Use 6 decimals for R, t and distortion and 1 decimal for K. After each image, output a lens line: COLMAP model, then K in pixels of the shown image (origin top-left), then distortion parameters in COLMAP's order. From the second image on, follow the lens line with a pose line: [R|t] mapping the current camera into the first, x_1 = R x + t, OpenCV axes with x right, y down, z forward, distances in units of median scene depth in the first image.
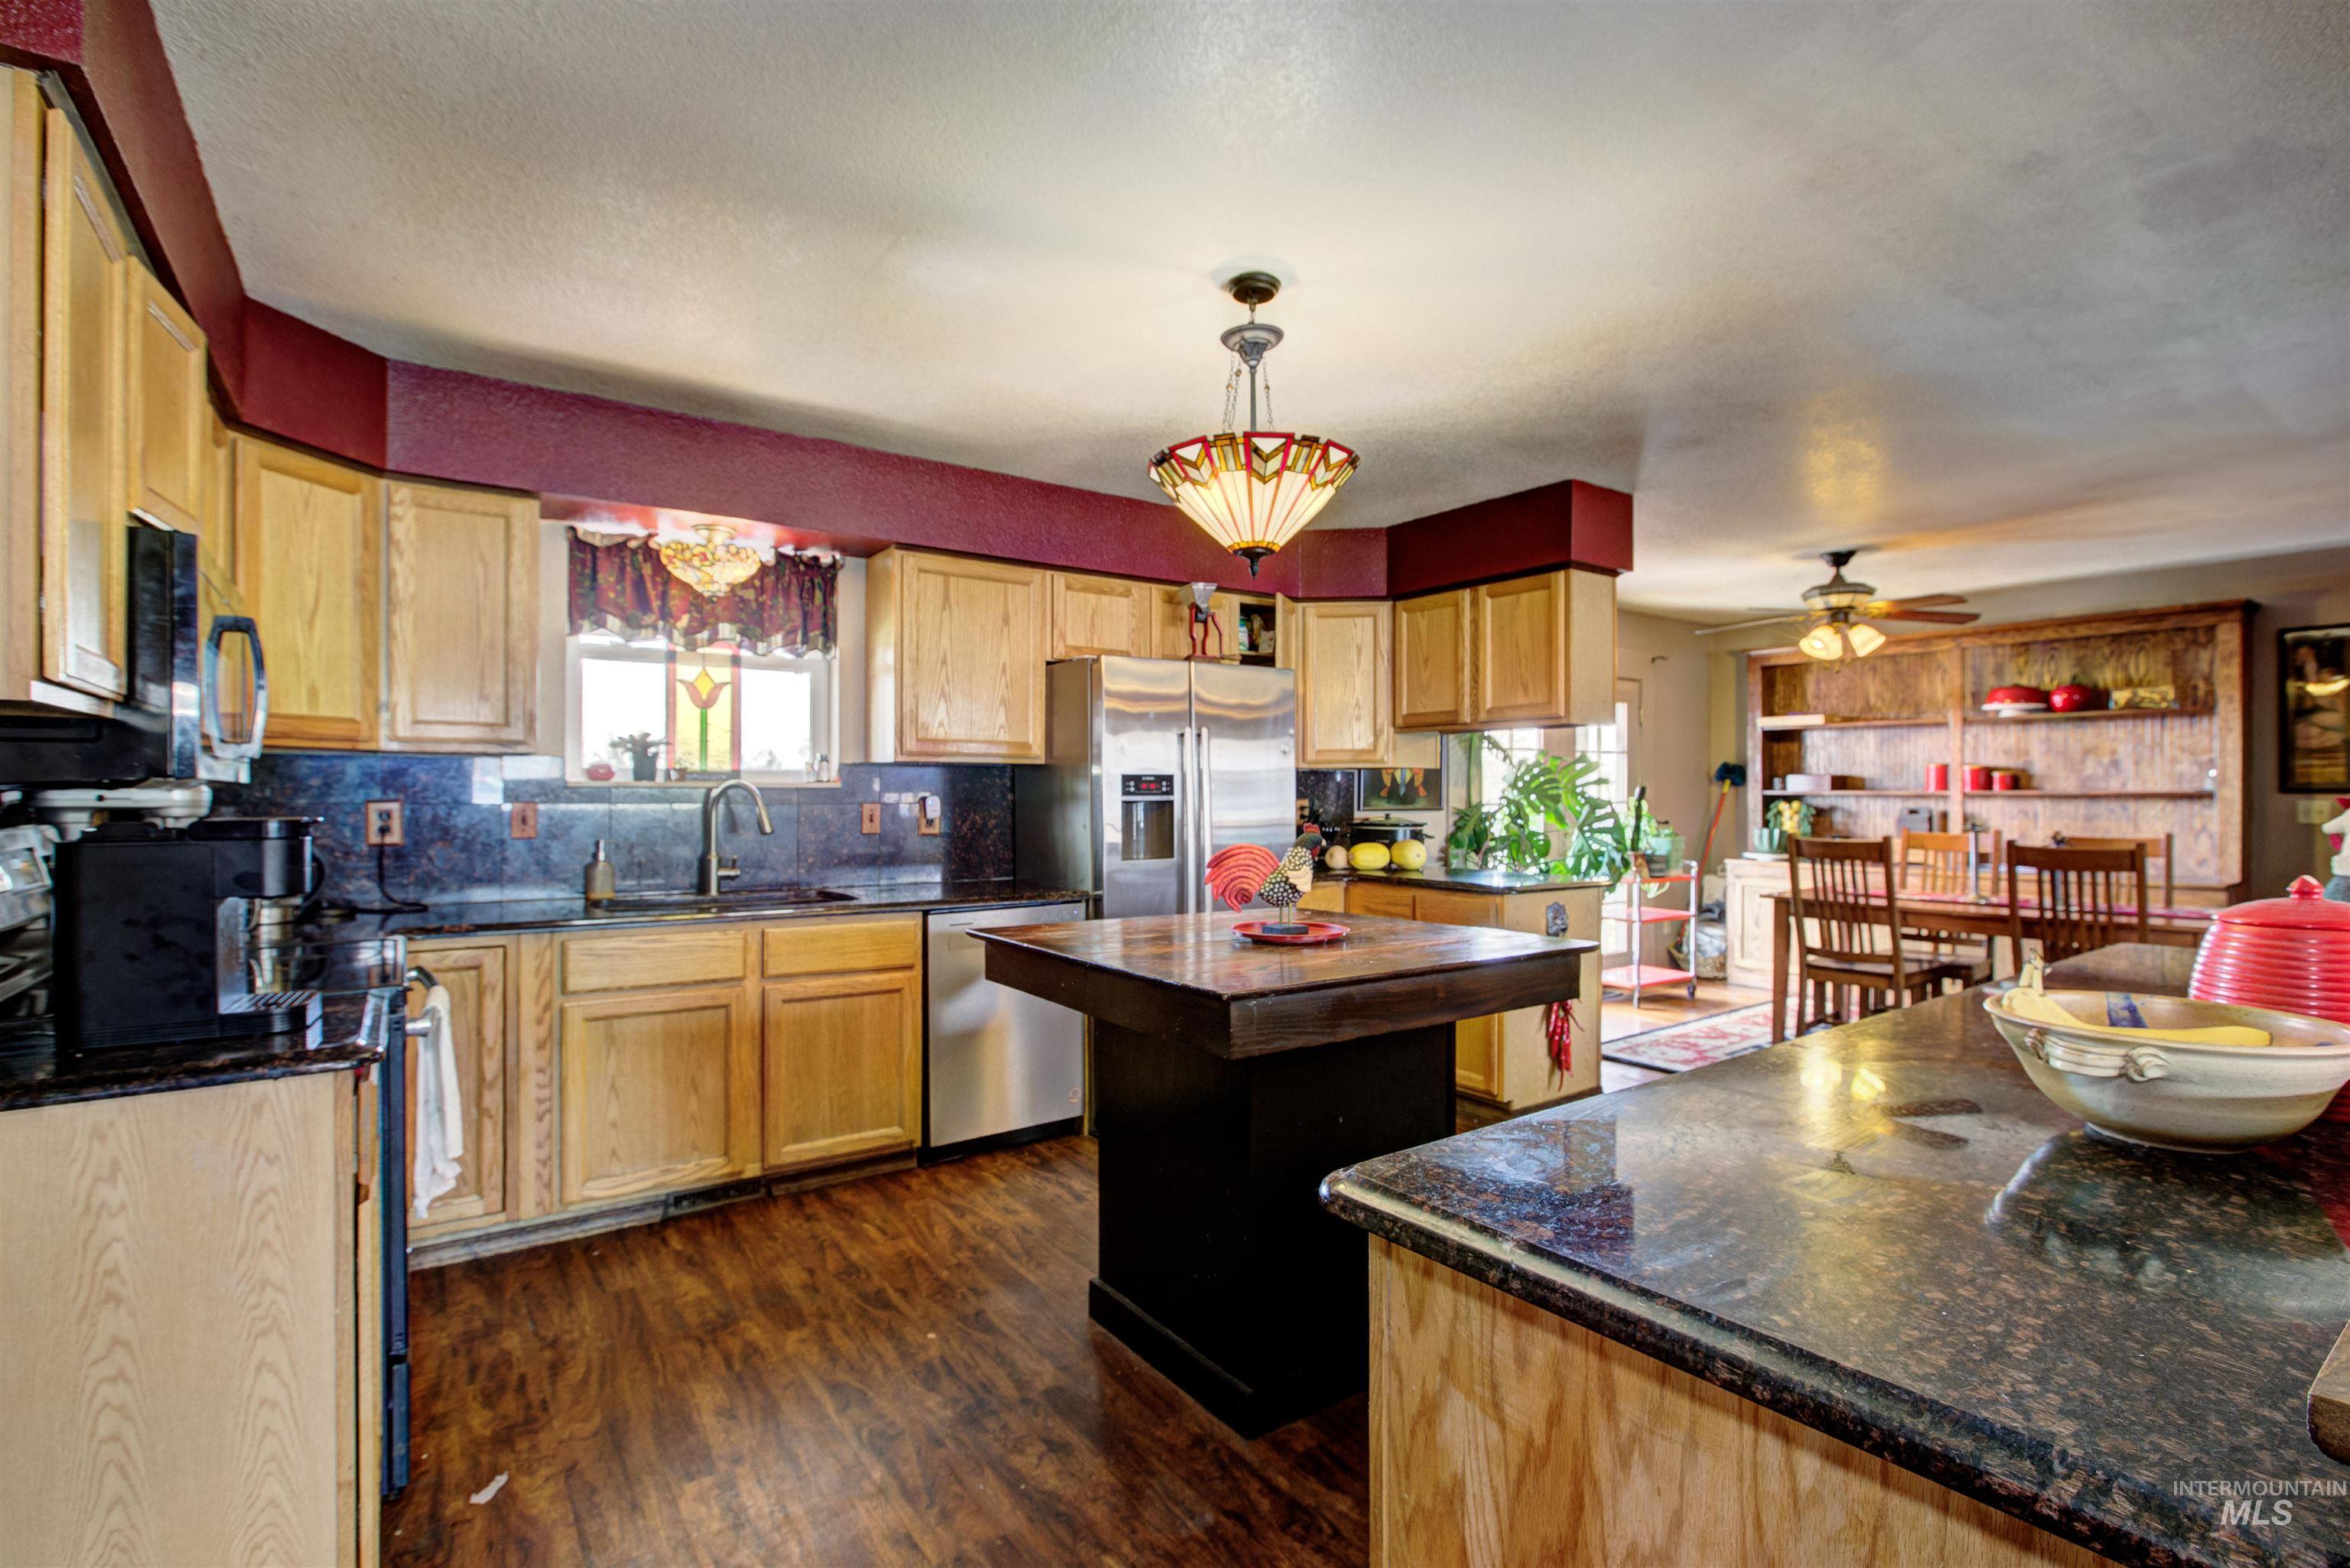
lens RADIAL K [[1083.6, 0, 1174.5], [0, 1083.6, 794.9], [0, 0, 1]] dist [-0.005582, 0.003418]
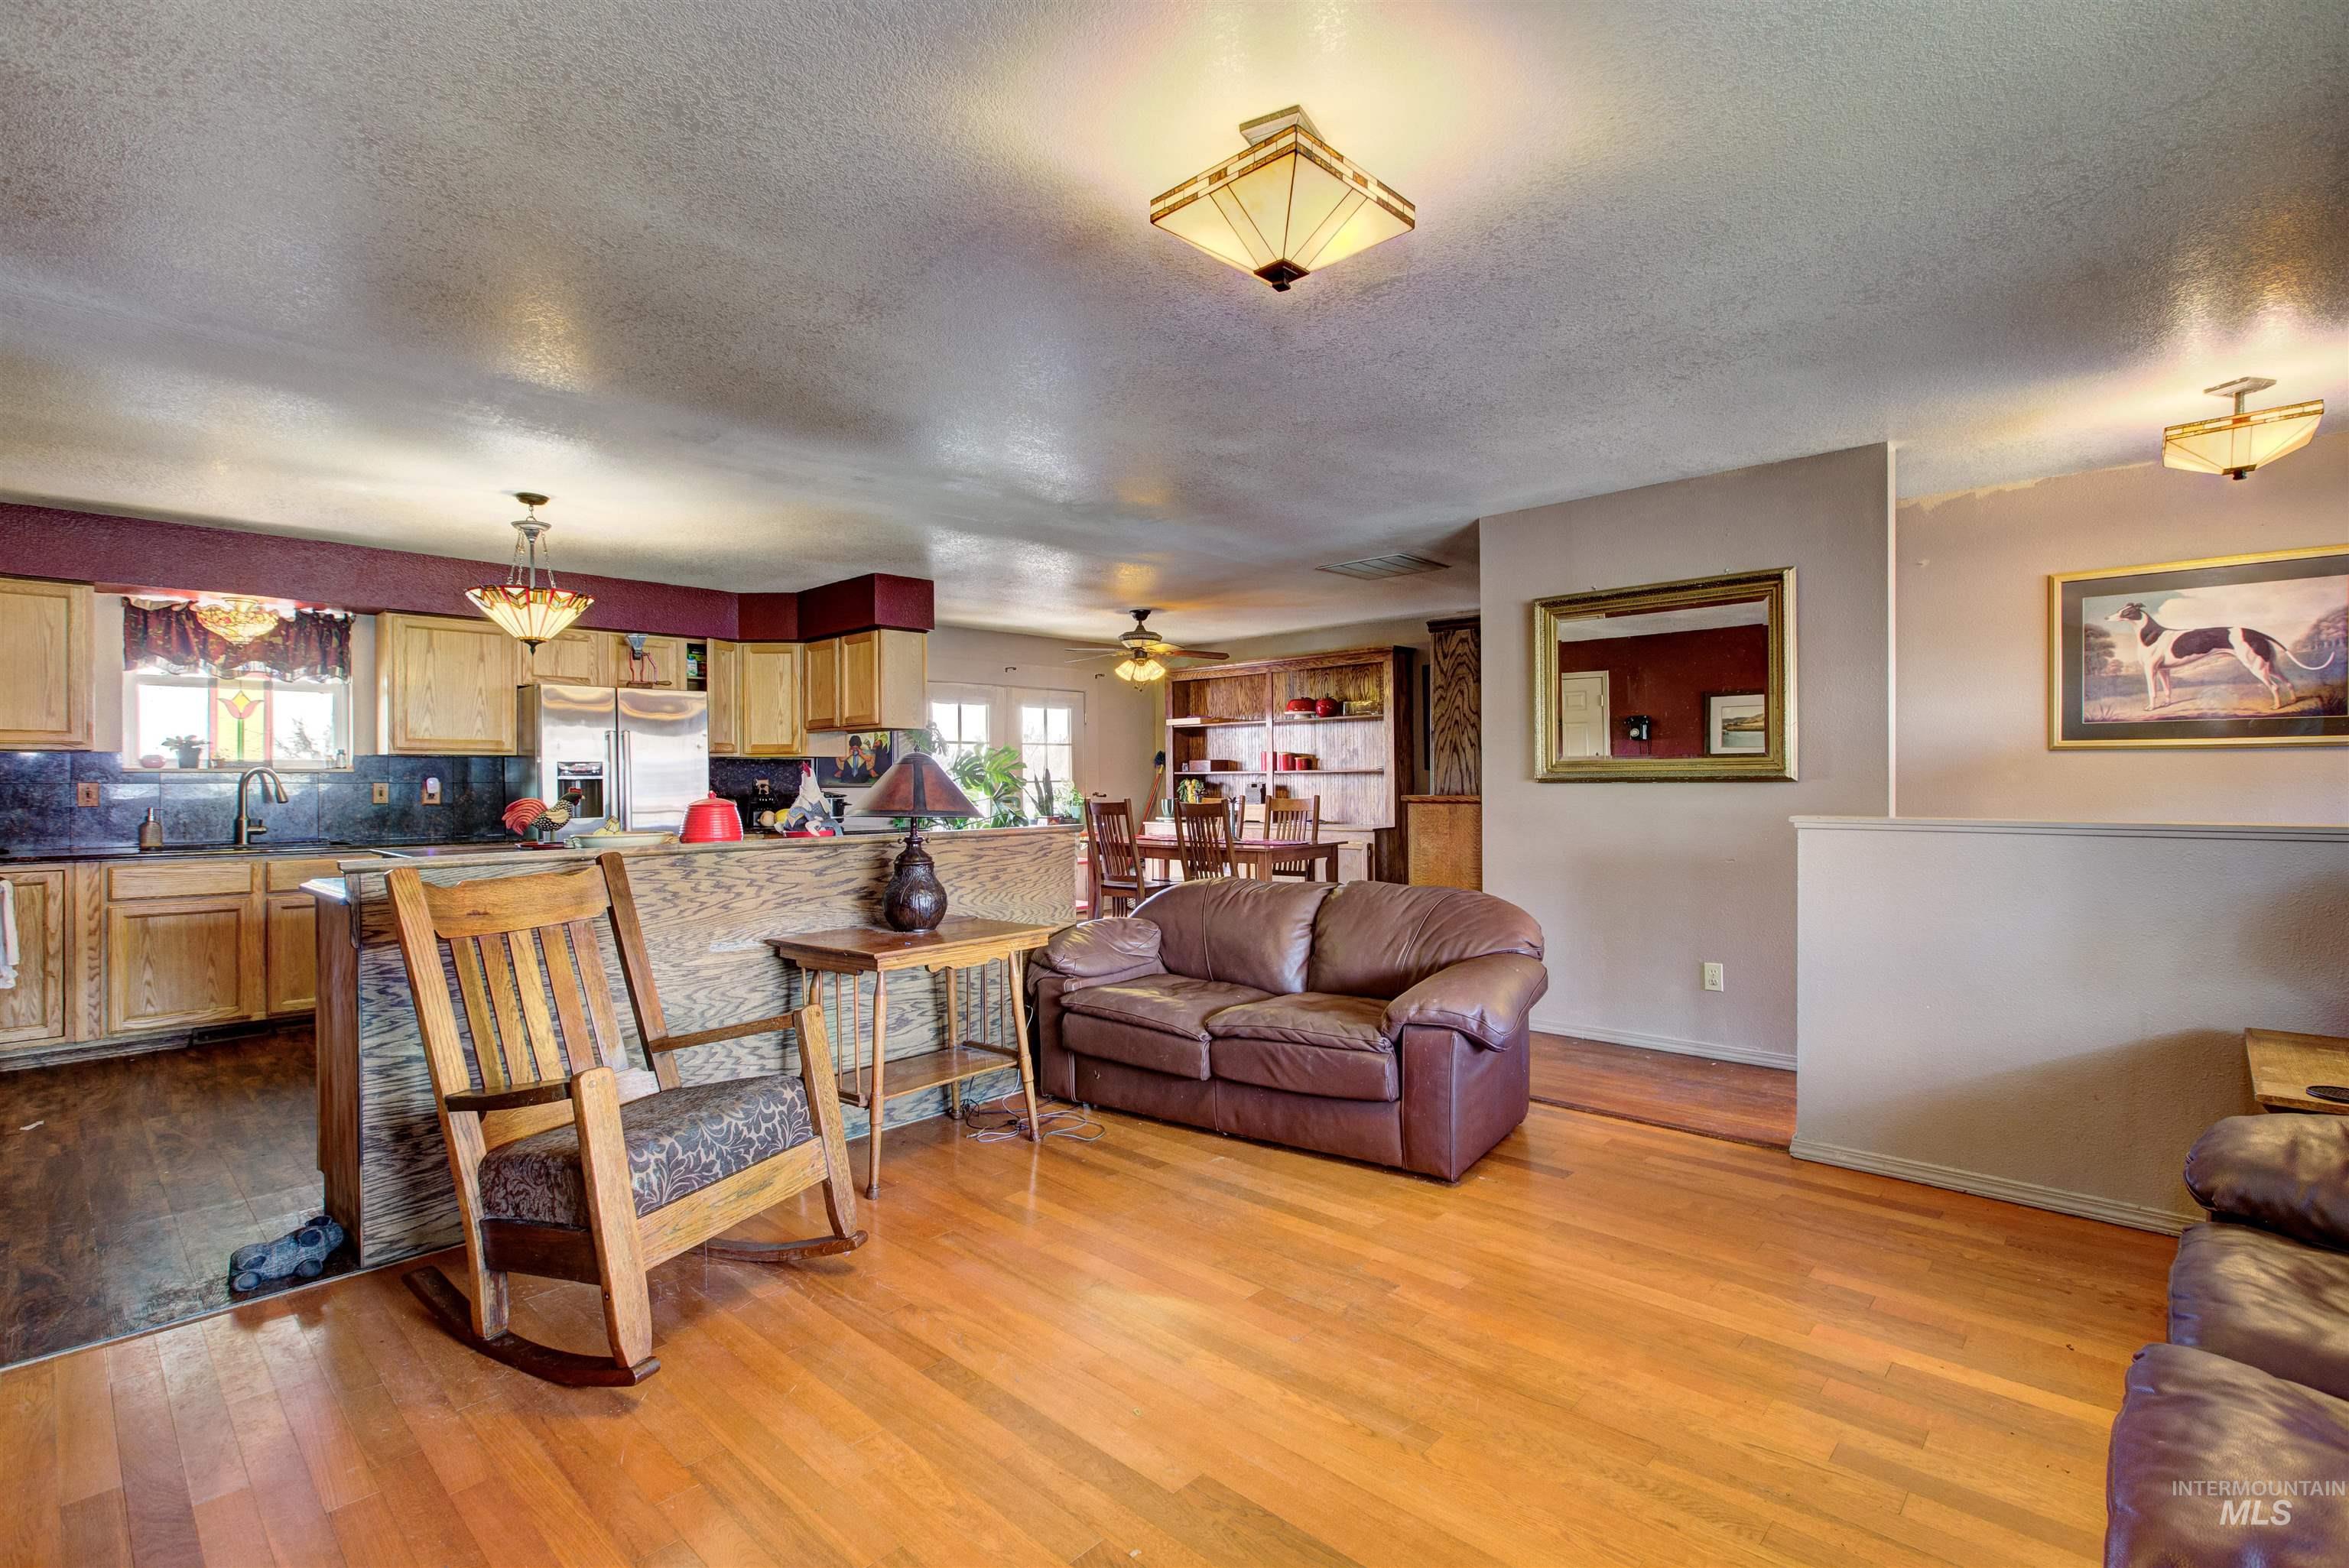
lens RADIAL K [[1083.1, 0, 1180.2], [0, 1083.1, 775.5], [0, 0, 1]] dist [-0.005582, 0.003418]
pose [[0.980303, -0.008775, 0.197302, 0.525234], [0.010215, 0.999928, -0.006279, 0.019631], [-0.197233, 0.008171, 0.980323, -0.685643]]
